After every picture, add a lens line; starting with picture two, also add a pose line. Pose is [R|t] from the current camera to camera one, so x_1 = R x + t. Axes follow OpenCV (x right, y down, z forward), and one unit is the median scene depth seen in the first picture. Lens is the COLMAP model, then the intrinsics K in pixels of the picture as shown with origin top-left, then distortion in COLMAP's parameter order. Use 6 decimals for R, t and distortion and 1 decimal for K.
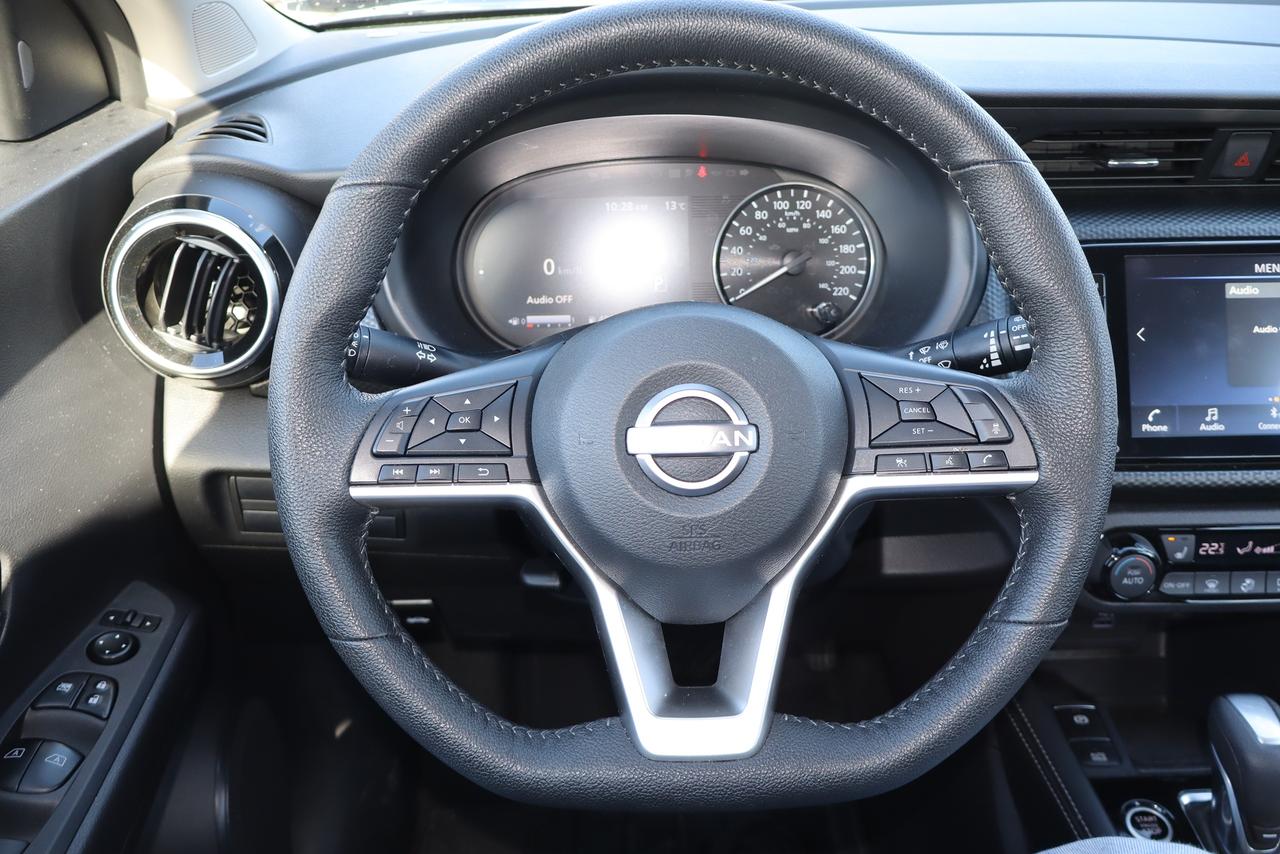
lens RADIAL K [[1105.8, 0, 638.9], [0, 1105.8, 425.0], [0, 0, 1]] dist [0.017632, 0.005004]
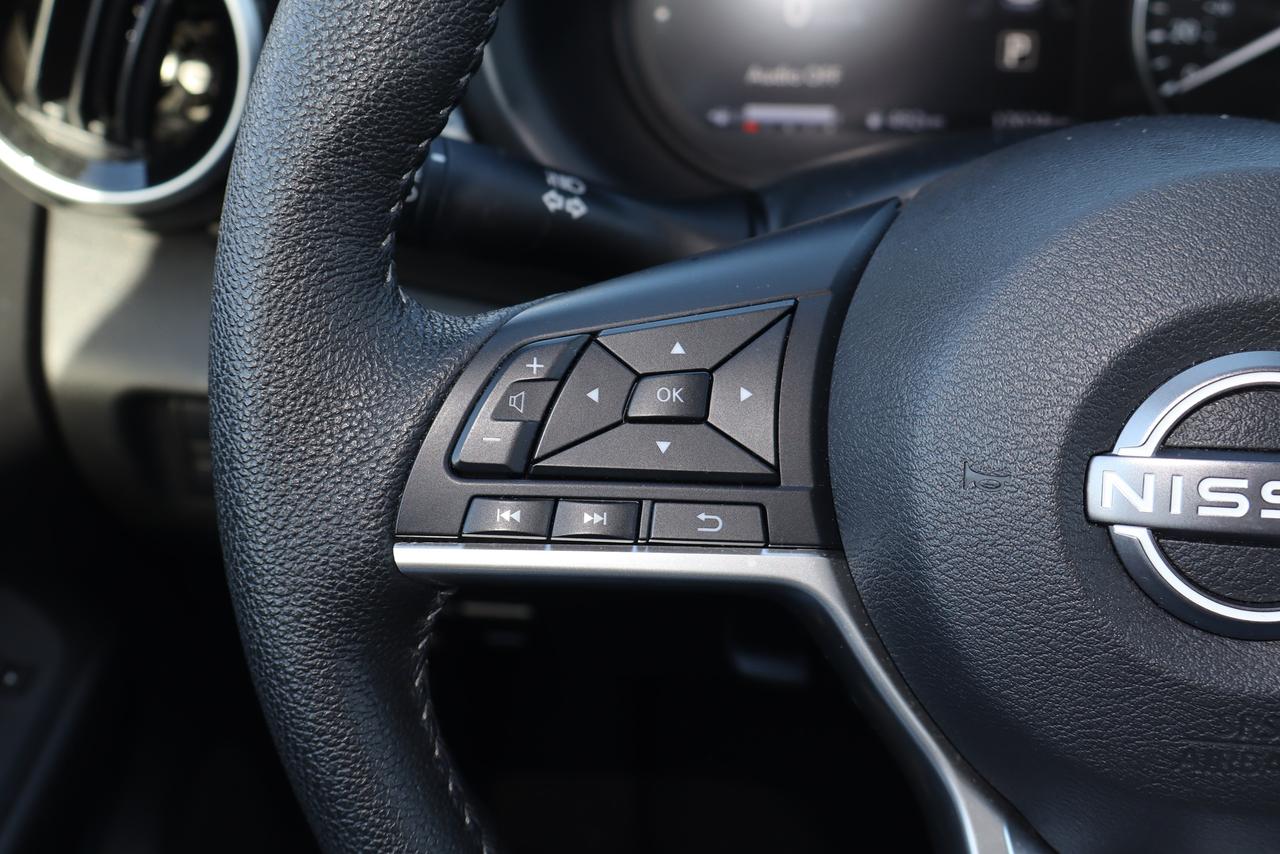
lens RADIAL K [[1520.9, 0, 640.8], [0, 1520.9, 428.5], [0, 0, 1]] dist [0.053733, 0.000000]
pose [[0.993758, 0.063730, -0.091560, -0.114986], [-0.050811, 0.989255, 0.137084, -0.069418], [0.099312, -0.131576, 0.986319, 0.433168]]
